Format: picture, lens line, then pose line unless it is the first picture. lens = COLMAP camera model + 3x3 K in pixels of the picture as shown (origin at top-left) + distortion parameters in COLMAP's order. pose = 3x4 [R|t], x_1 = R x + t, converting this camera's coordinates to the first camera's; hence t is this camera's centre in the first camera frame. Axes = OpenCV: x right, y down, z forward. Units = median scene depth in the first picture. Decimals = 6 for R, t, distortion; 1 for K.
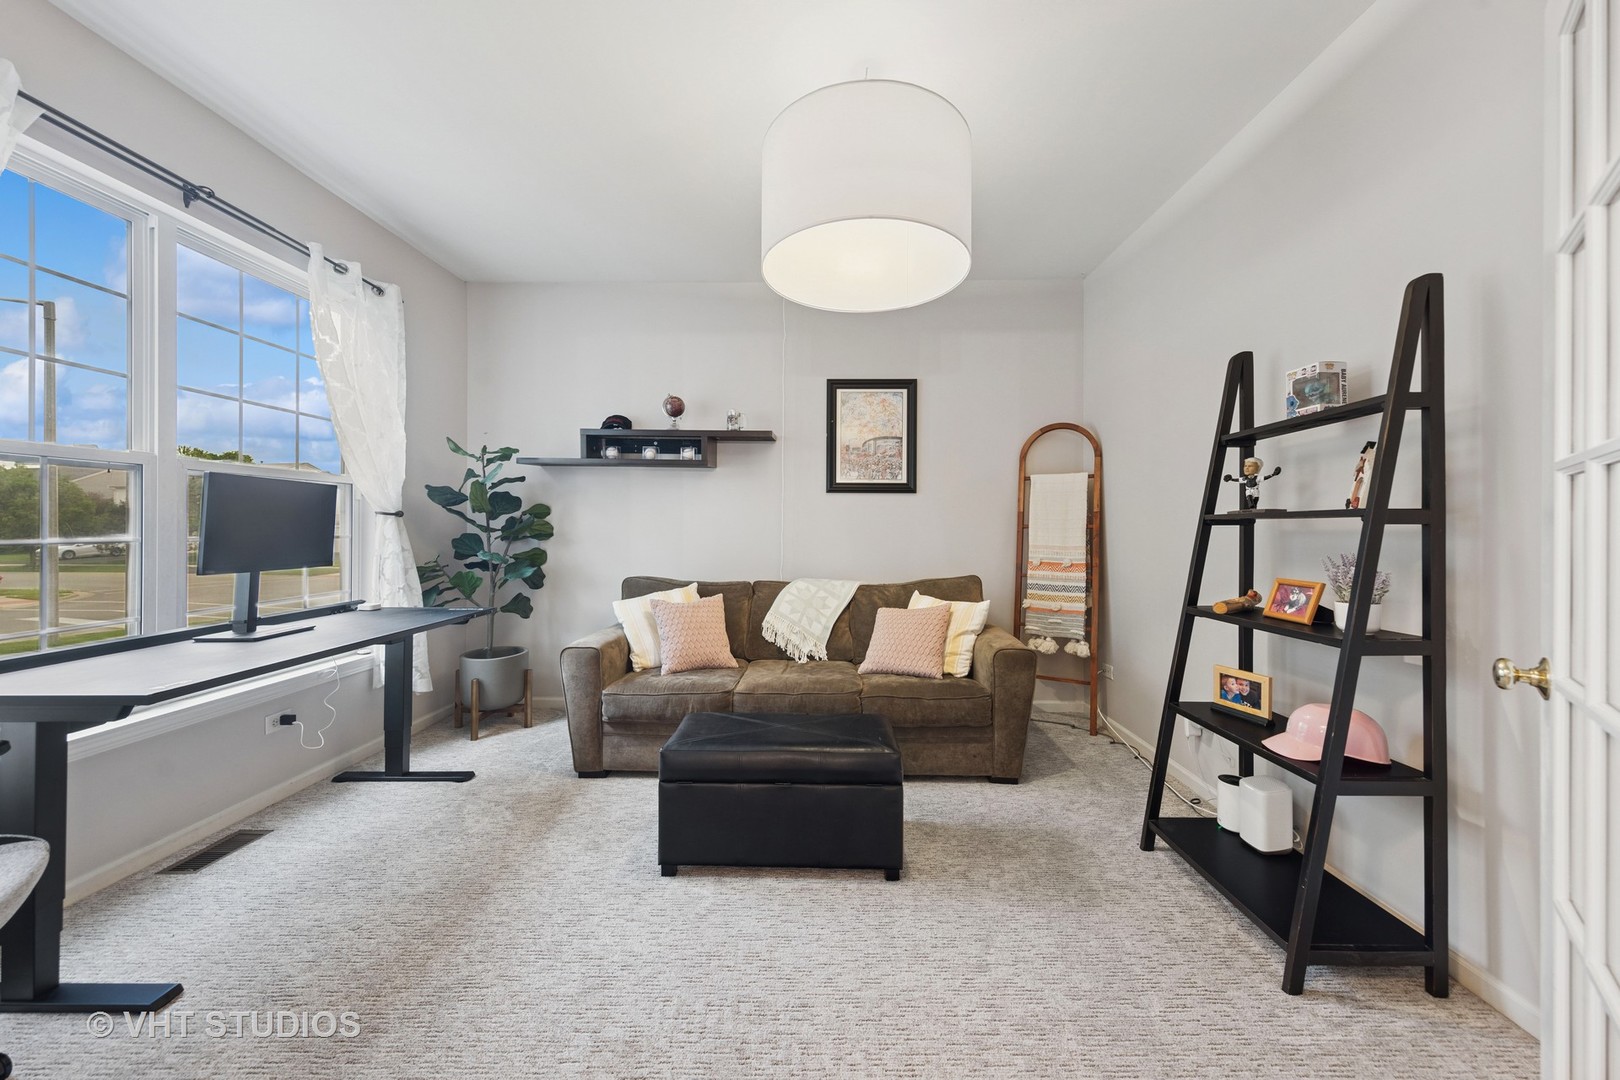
lens RADIAL K [[586.1, 0, 801.9], [0, 586.1, 525.4], [0, 0, 1]] dist [0.007207, -0.000433]
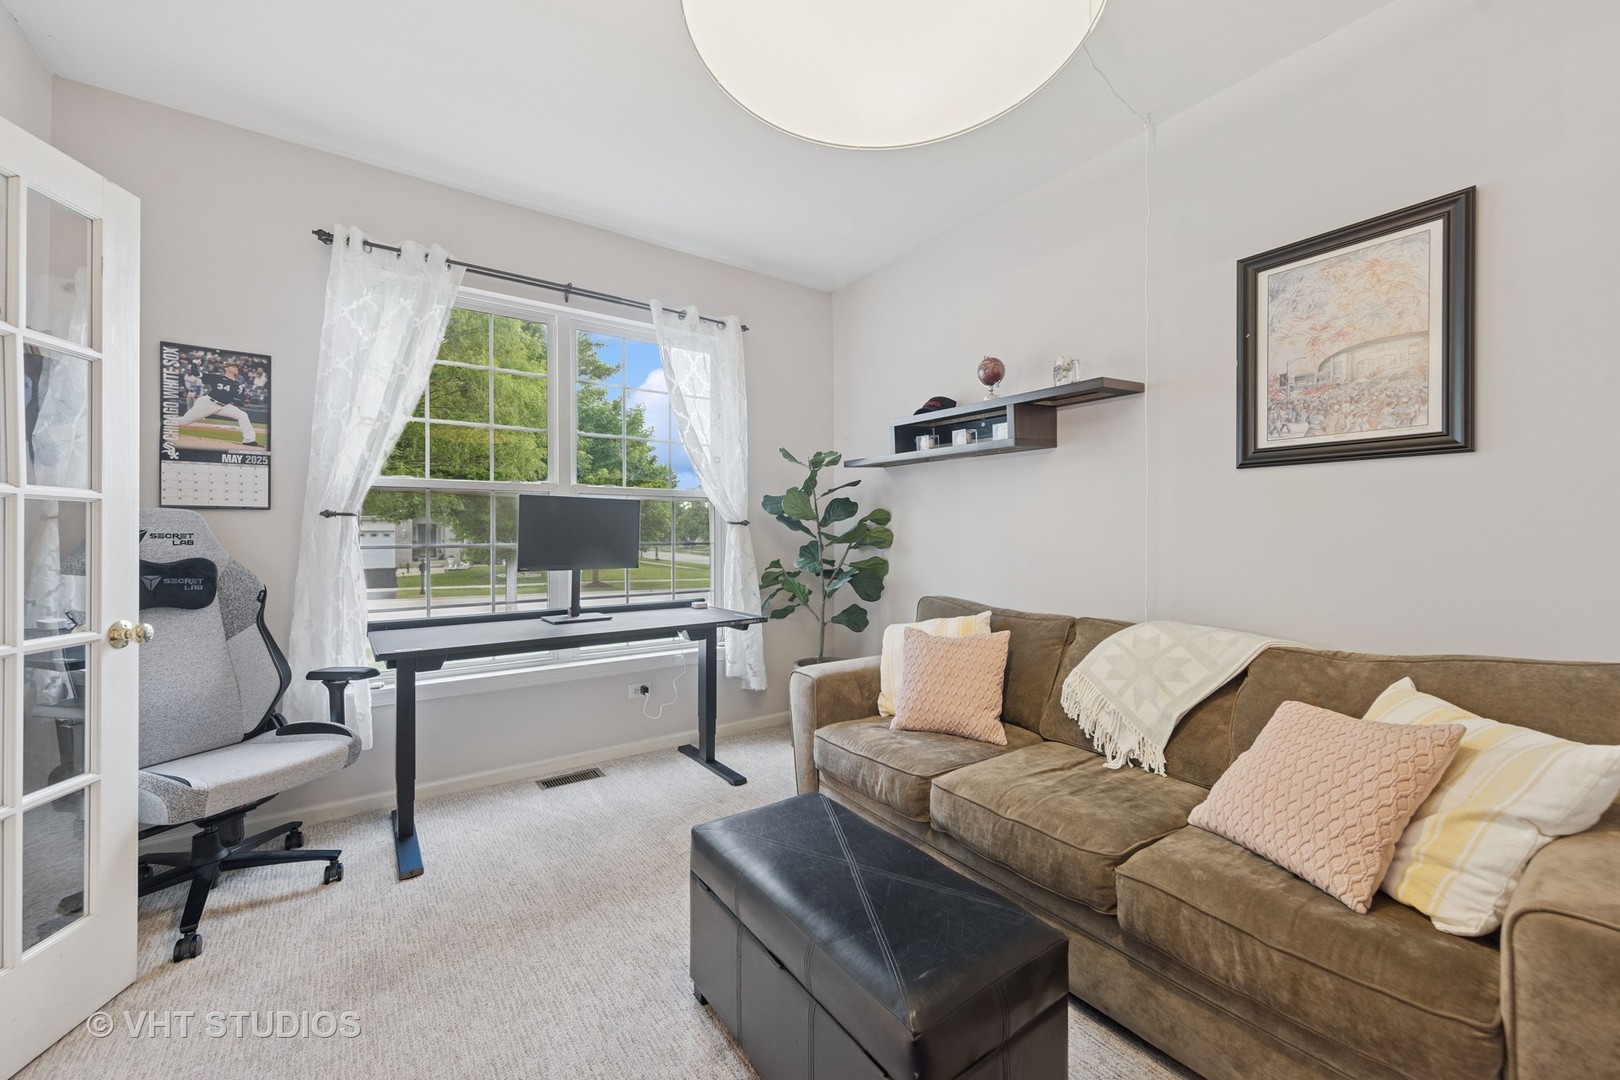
lens RADIAL K [[617.8, 0, 808.8], [0, 617.8, 532.2], [0, 0, 1]] dist [0.007450, -0.000547]
pose [[0.610958, -0.006767, -0.791634, 0.272987], [0.005333, 0.999976, -0.004431, 0.003838], [0.791645, -0.001515, 0.610979, 0.353659]]
